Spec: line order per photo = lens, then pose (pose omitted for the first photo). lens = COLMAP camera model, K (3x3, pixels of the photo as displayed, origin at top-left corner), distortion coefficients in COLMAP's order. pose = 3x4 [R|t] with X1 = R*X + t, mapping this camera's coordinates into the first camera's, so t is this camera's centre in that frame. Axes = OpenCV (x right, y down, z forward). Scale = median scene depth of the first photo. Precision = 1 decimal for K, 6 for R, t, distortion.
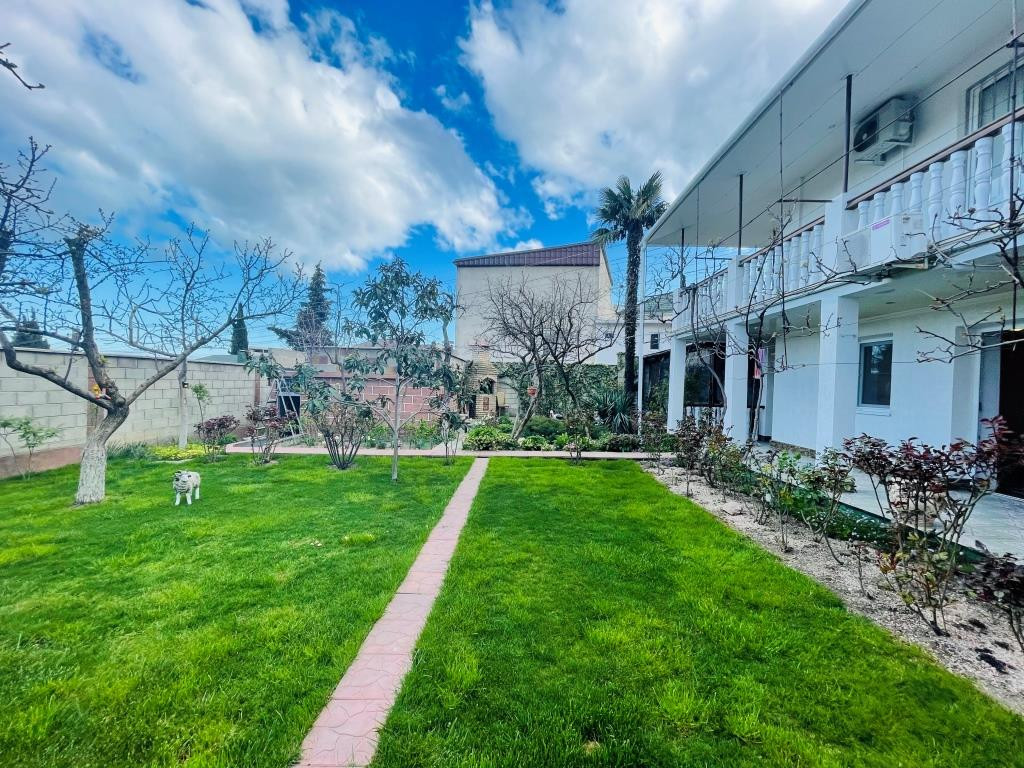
lens RADIAL K [[412.2, 0, 509.6], [0, 412.2, 384.8], [0, 0, 1]] dist [0.002670, -0.000651]
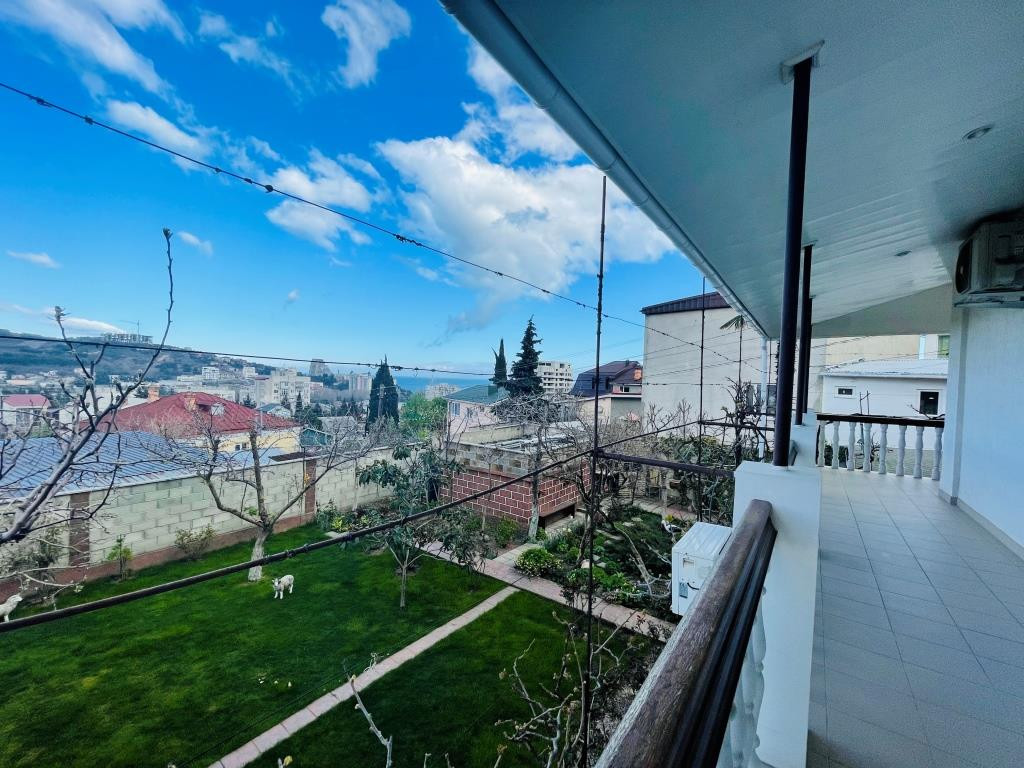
lens RADIAL K [[412.2, 0, 510.2], [0, 412.2, 390.8], [0, 0, 1]] dist [0.002670, -0.000651]
pose [[0.816951, 0.013707, -0.576545, 0.578563], [-0.016122, 0.999870, 0.000927, -0.355616], [0.576482, 0.008538, 0.817065, 0.123606]]
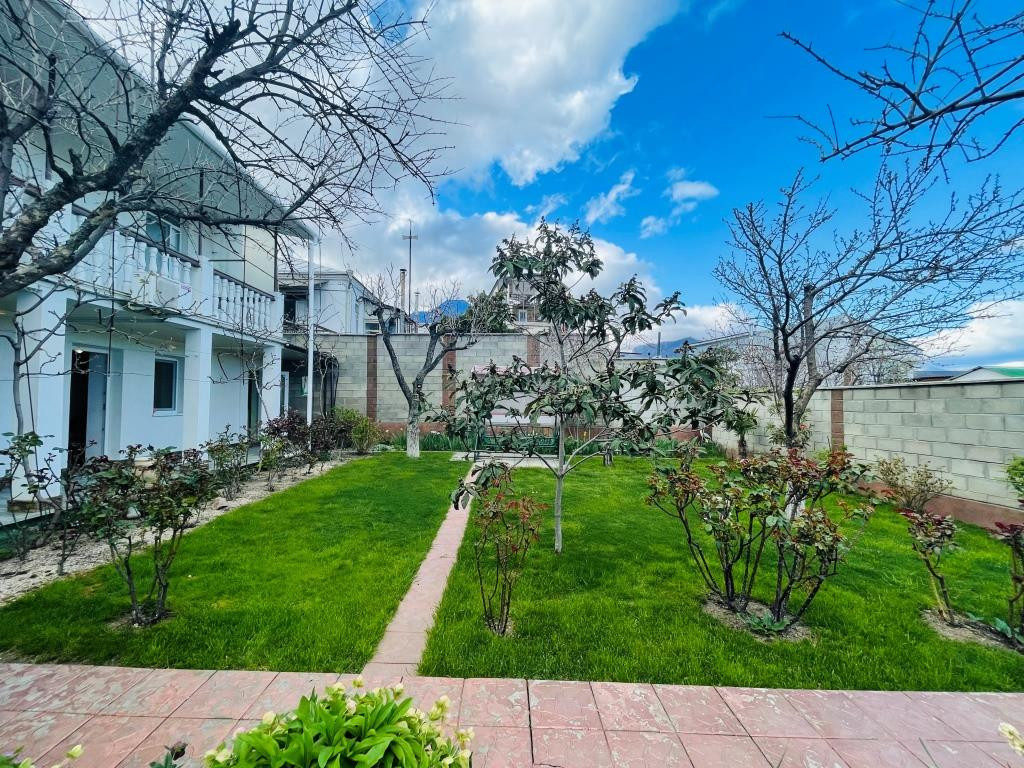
lens RADIAL K [[412.2, 0, 506.0], [0, 412.2, 387.8], [0, 0, 1]] dist [0.002670, -0.000651]
pose [[-0.999286, -0.031842, -0.020333, -0.117069], [-0.031397, 0.999268, -0.021854, -0.029716], [0.021014, -0.021200, -0.999554, 1.335200]]
